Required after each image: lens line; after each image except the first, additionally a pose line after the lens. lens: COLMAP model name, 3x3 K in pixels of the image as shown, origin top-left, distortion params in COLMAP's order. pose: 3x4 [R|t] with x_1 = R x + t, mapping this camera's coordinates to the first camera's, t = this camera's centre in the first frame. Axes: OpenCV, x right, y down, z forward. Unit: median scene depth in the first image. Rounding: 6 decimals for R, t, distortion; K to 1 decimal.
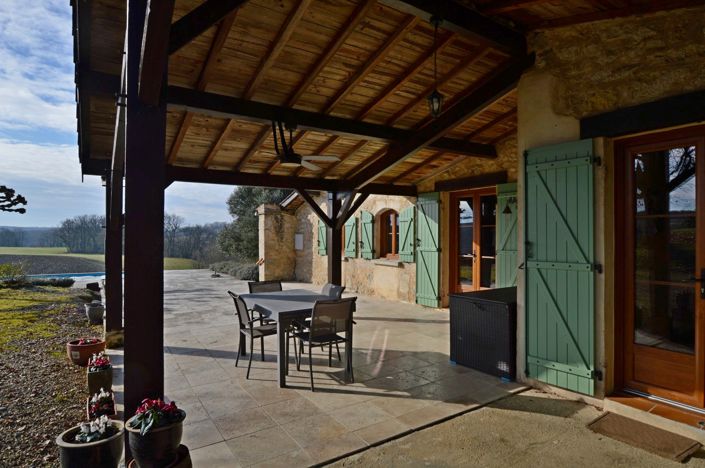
lens RADIAL K [[399.5, 0, 352.5], [0, 399.5, 234.0], [0, 0, 1]] dist [-0.001985, -0.000558]
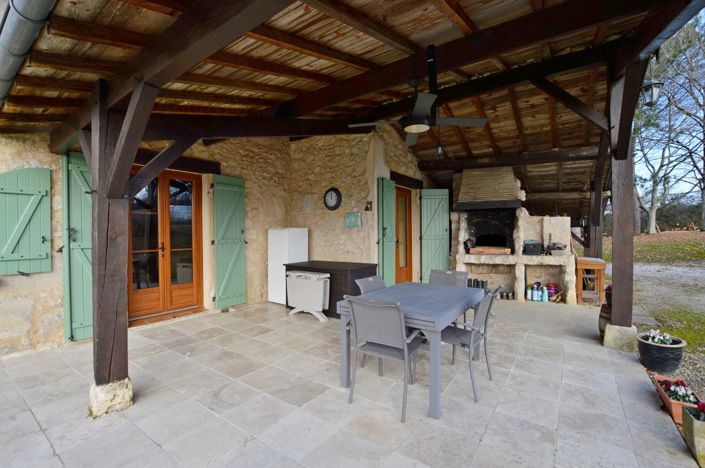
lens RADIAL K [[312.3, 0, 352.5], [0, 312.3, 234.0], [0, 0, 1]] dist [-0.028157, 0.000235]
pose [[-0.355903, -0.006058, 0.934503, -0.229647], [-0.004877, 0.999977, 0.004625, 0.009770], [-0.934510, -0.002911, -0.355925, 0.452764]]
